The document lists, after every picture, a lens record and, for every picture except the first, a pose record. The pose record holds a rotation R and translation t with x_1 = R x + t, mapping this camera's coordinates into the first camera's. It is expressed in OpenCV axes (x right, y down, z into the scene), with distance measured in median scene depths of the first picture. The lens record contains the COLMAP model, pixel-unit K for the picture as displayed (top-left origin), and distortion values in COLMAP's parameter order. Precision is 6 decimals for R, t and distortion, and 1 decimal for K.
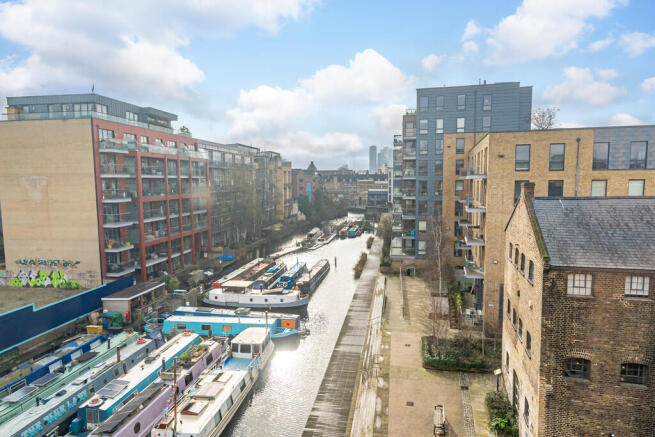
lens RADIAL K [[404.0, 0, 328.3], [0, 404.0, 218.9], [0, 0, 1]] dist [0.005389, 0.001217]
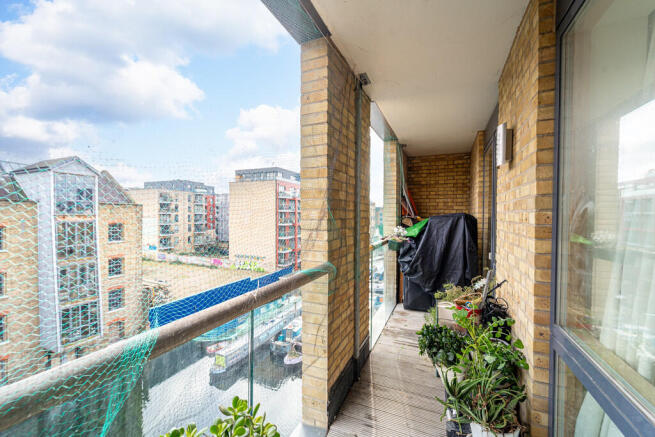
lens RADIAL K [[262.8, 0, 326.1], [0, 262.8, 219.4], [0, 0, 1]] dist [0.000085, -0.000002]
pose [[0.966113, 0.017599, -0.257519, -0.042028], [-0.036864, 0.996853, -0.070177, 0.008604], [0.255473, 0.077292, 0.963722, -0.091674]]
